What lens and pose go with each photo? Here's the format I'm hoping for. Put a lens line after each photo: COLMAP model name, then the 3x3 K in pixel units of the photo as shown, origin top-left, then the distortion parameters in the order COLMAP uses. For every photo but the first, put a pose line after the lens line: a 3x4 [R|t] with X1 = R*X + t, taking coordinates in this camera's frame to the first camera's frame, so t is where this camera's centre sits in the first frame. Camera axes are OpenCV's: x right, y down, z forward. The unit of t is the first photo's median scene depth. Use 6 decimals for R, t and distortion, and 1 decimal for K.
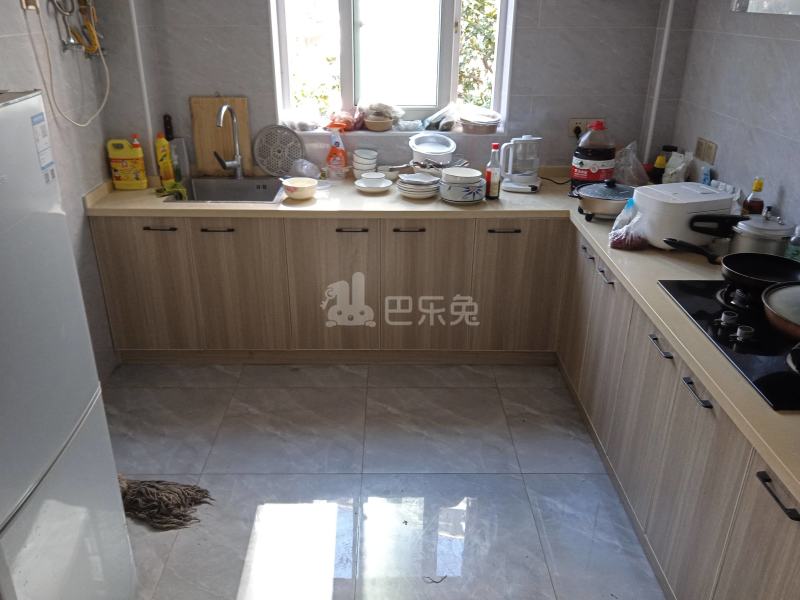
lens RADIAL K [[660.4, 0, 396.6], [0, 660.4, 304.8], [0, 0, 1]] dist [0.027490, -0.005190]
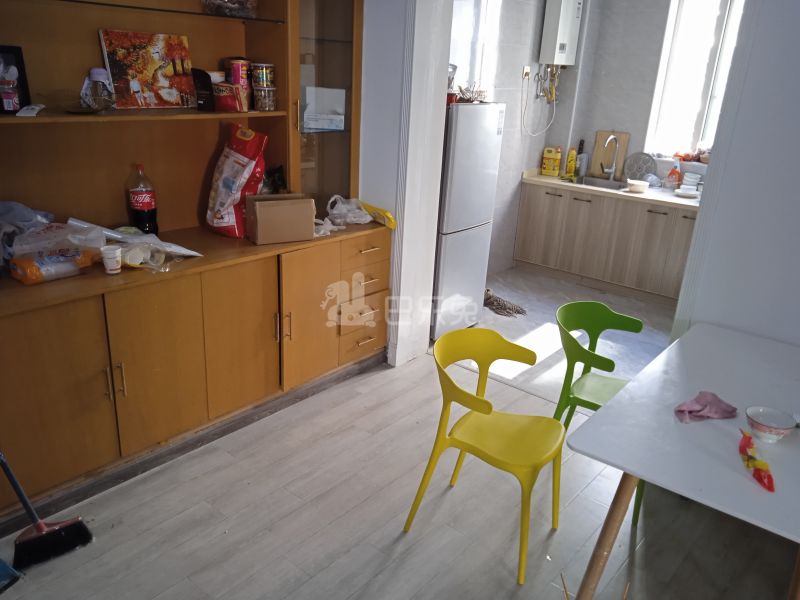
lens RADIAL K [[660.4, 0, 398.6], [0, 660.4, 298.0], [0, 0, 1]] dist [0.027490, -0.005190]
pose [[0.754527, 0.247750, -0.607708, 0.476076], [-0.318884, 0.947746, -0.009547, 0.294711], [0.573587, 0.200992, 0.794103, -0.610473]]
